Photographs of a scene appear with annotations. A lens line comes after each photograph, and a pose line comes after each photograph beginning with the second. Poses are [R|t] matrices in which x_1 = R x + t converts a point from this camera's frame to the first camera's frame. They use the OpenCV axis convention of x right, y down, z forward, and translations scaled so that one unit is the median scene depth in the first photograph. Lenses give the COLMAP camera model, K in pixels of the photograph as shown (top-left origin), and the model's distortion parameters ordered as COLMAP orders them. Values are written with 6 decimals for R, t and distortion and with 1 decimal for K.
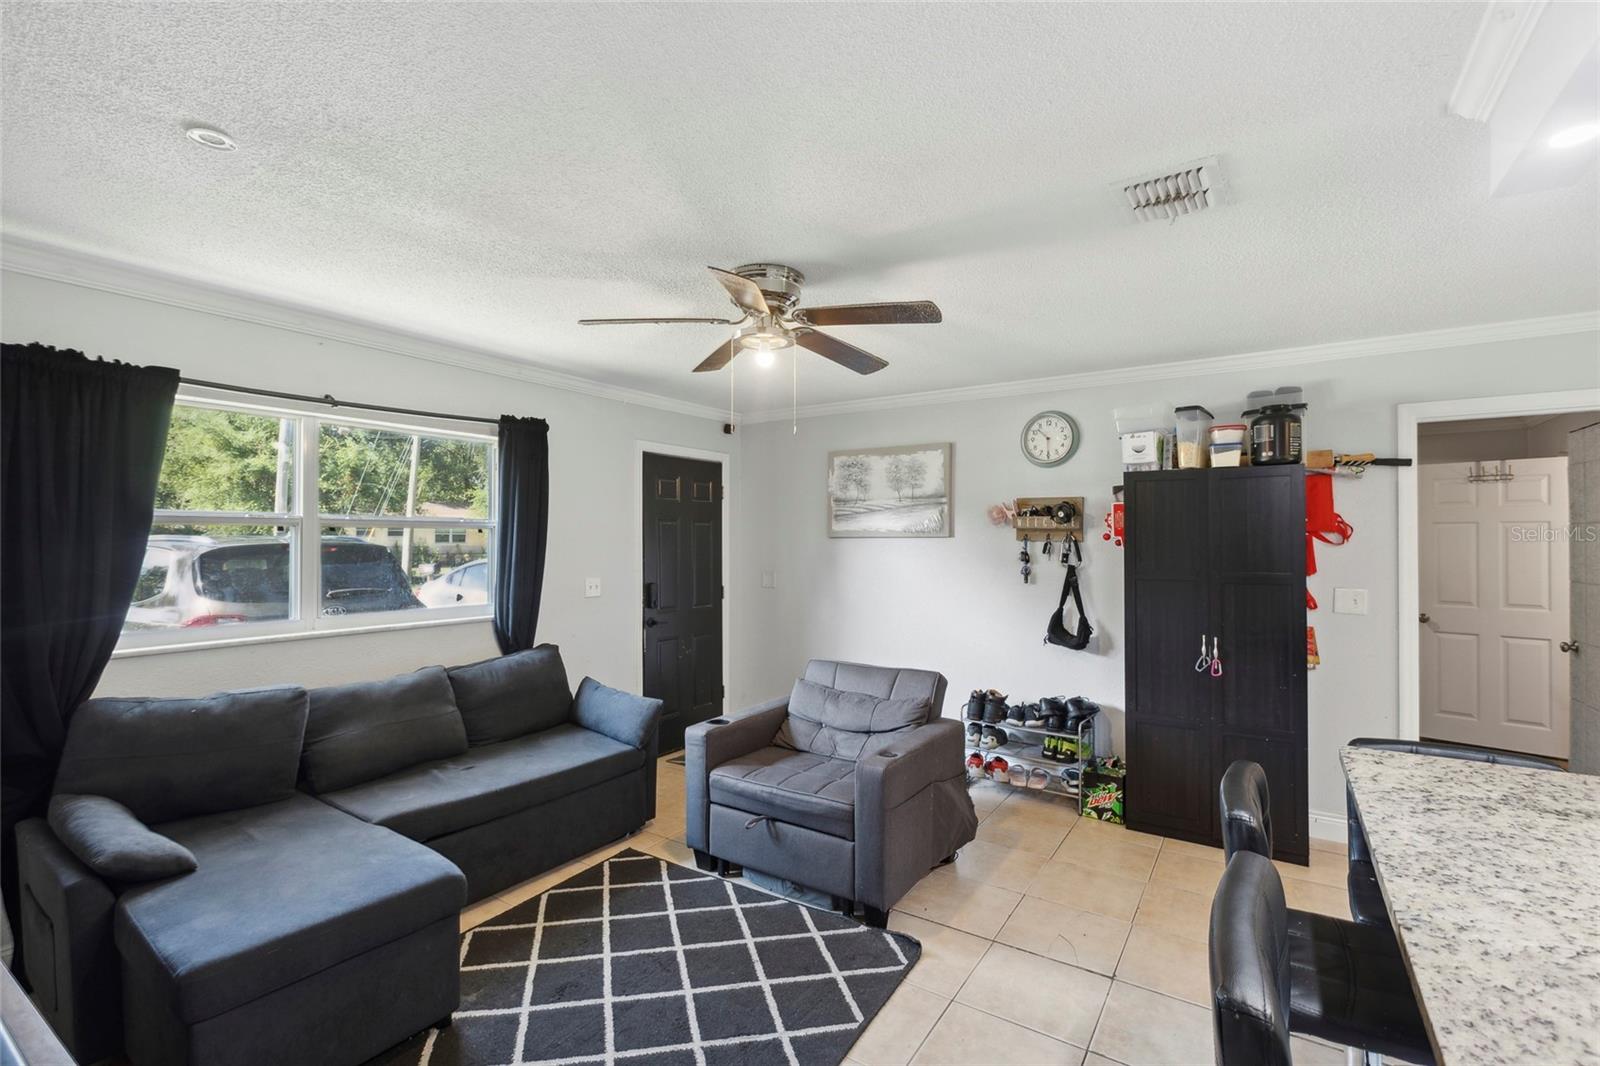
lens RADIAL K [[727.4, 0, 796.2], [0, 727.4, 532.4], [0, 0, 1]] dist [-0.000636, 0.000674]
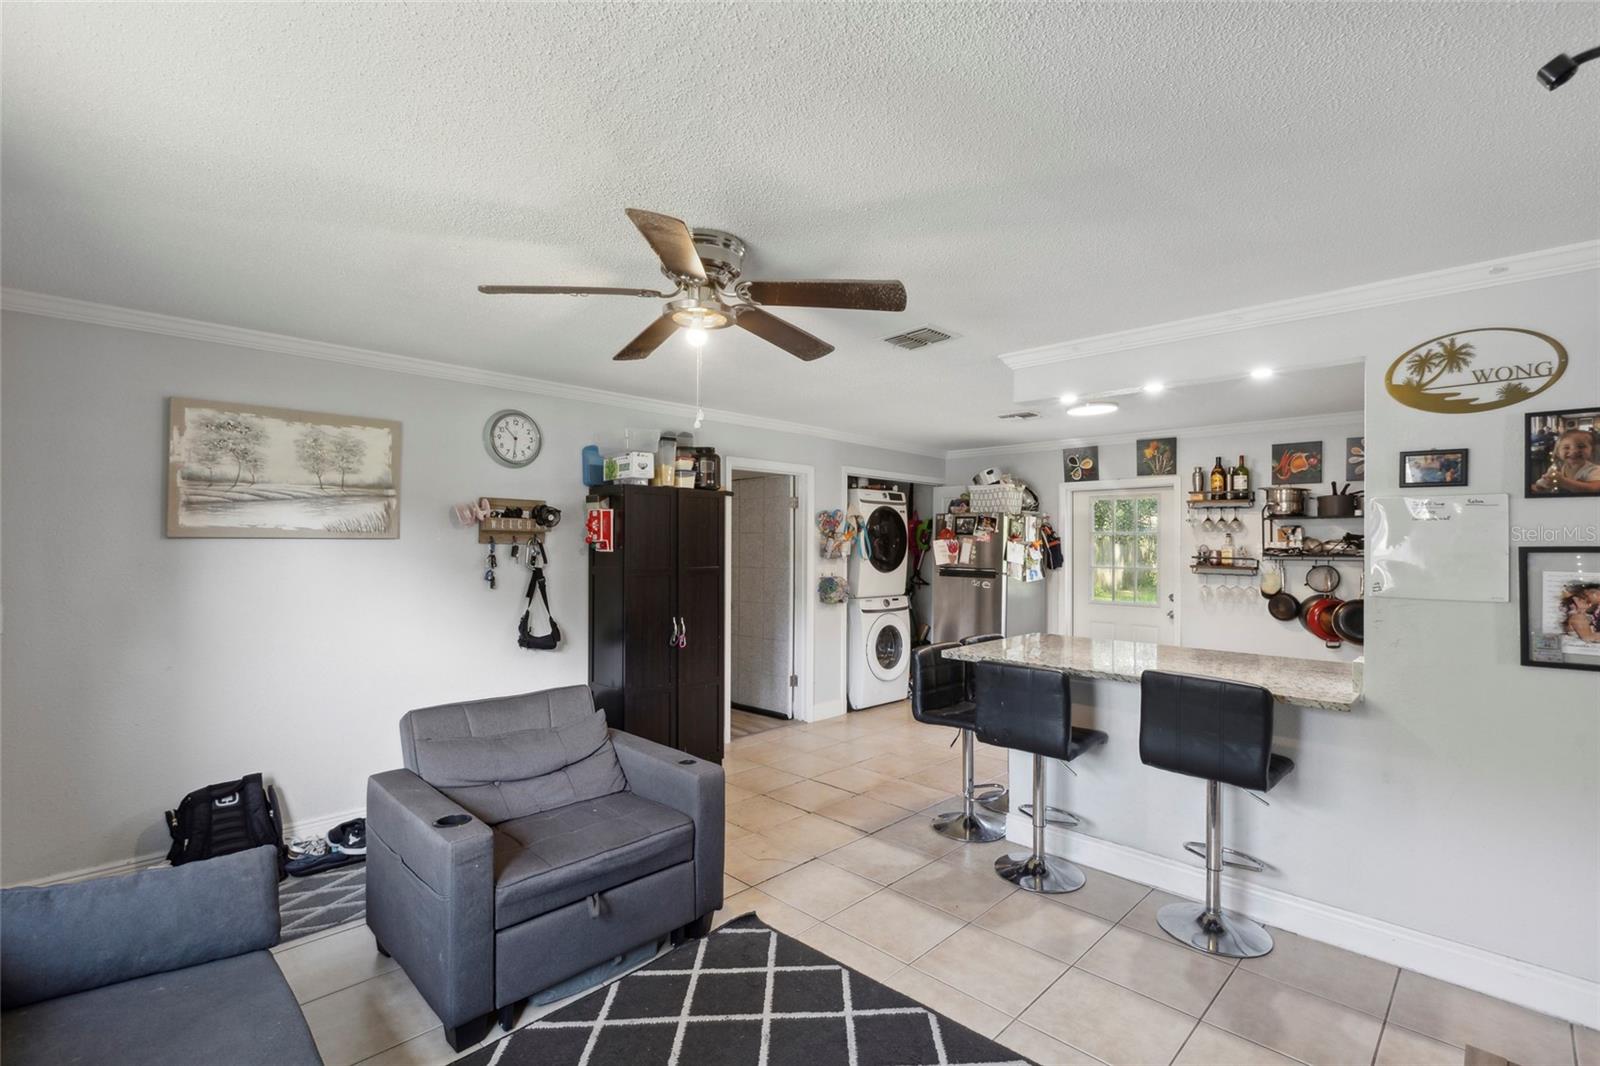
lens RADIAL K [[727.4, 0, 784.6], [0, 727.4, 546.2], [0, 0, 1]] dist [-0.000636, 0.000674]
pose [[0.194534, -0.005560, 0.980880, -0.552702], [-0.014940, 0.999851, 0.008631, 0.001467], [-0.980782, -0.016333, 0.194422, 0.464793]]
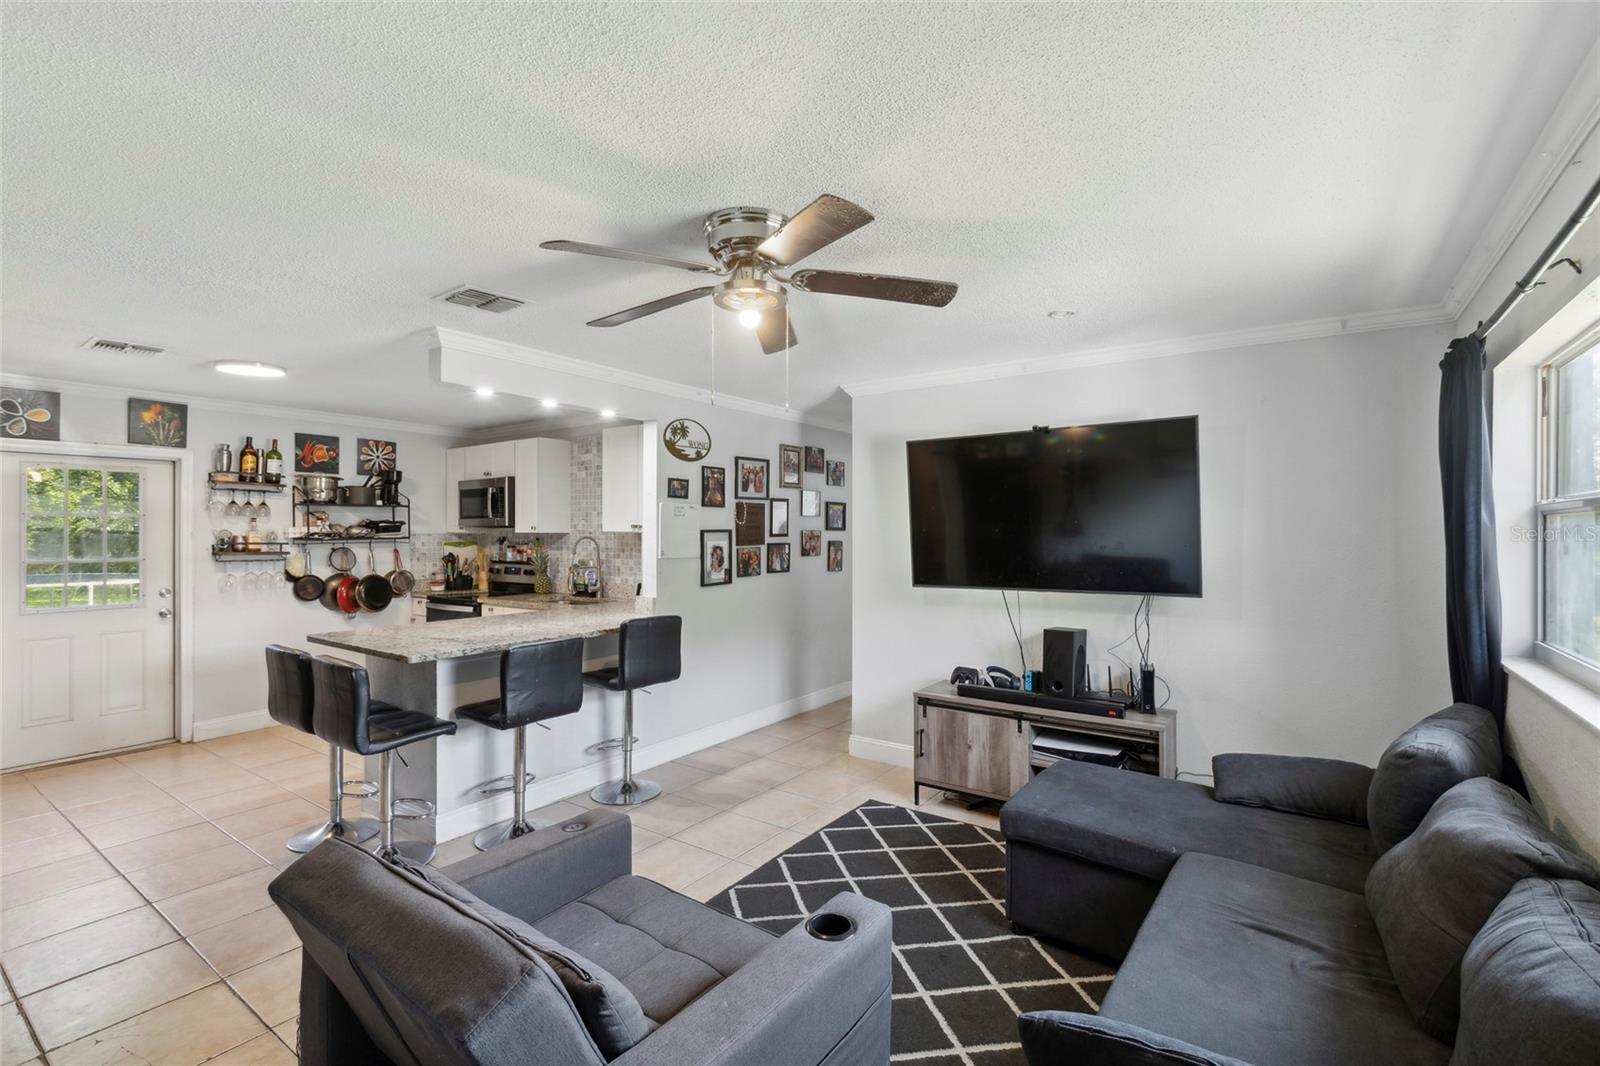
lens RADIAL K [[727.4, 0, 808.8], [0, 727.4, 527.3], [0, 0, 1]] dist [-0.000636, 0.000674]
pose [[-0.999584, -0.001337, 0.028813, -0.098082], [-0.001759, 0.999892, -0.014619, 0.011014], [-0.028790, -0.014663, -0.999478, 1.172369]]
